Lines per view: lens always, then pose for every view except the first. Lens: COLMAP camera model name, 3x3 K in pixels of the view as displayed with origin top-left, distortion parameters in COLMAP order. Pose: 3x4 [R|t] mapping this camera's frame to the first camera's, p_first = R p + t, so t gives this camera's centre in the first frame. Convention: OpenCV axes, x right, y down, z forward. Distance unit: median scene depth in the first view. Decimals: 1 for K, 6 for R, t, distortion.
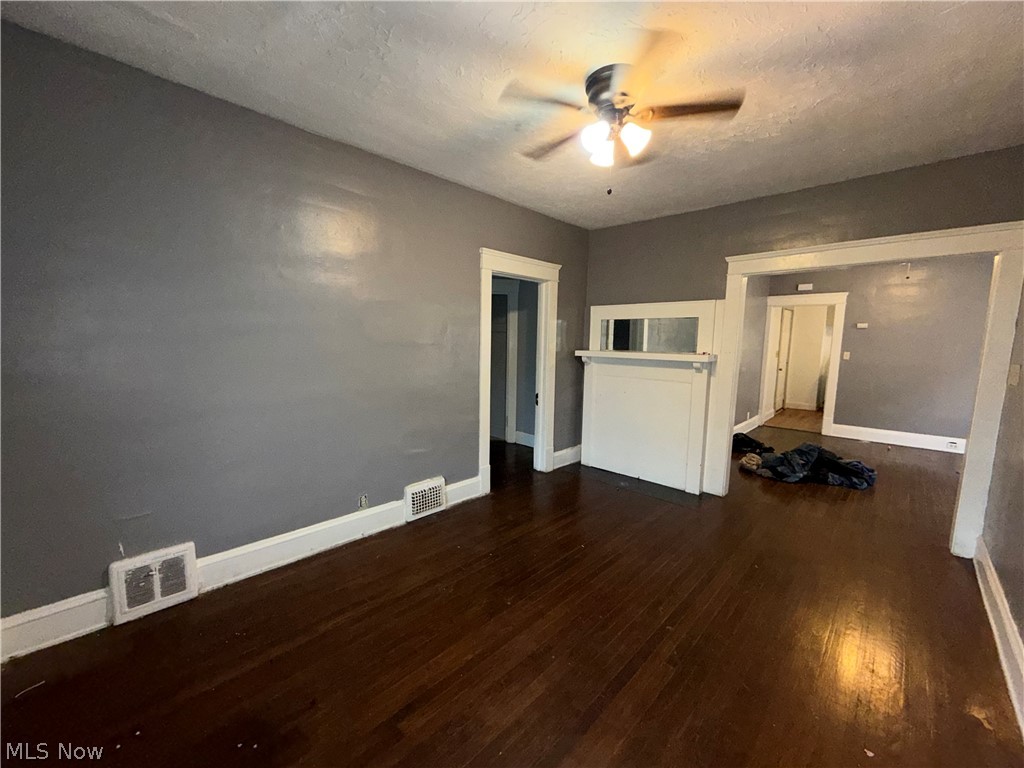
lens RADIAL K [[403.3, 0, 512.0], [0, 403.3, 384.0], [0, 0, 1]] dist [0.002005, 0.000155]
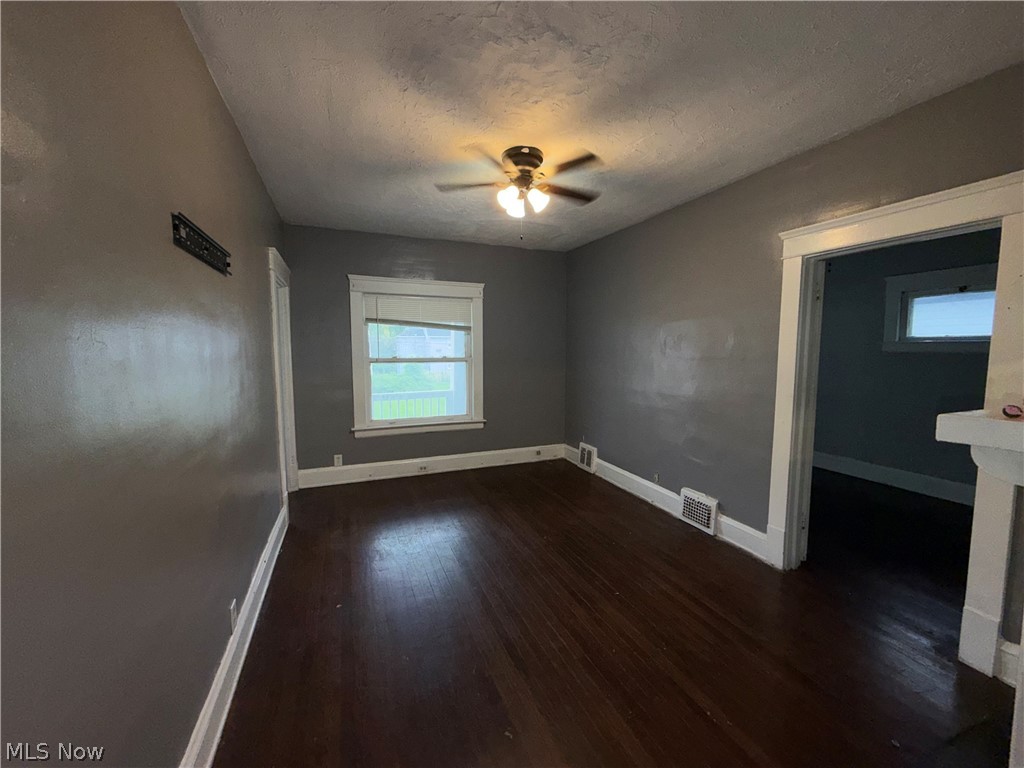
lens RADIAL K [[403.3, 0, 512.0], [0, 403.3, 384.0], [0, 0, 1]] dist [0.002005, 0.000155]
pose [[-0.388198, 0.064408, -0.919322, 1.338660], [-0.117828, 0.985899, 0.118827, -0.144501], [0.914012, 0.154450, -0.375135, 1.379565]]
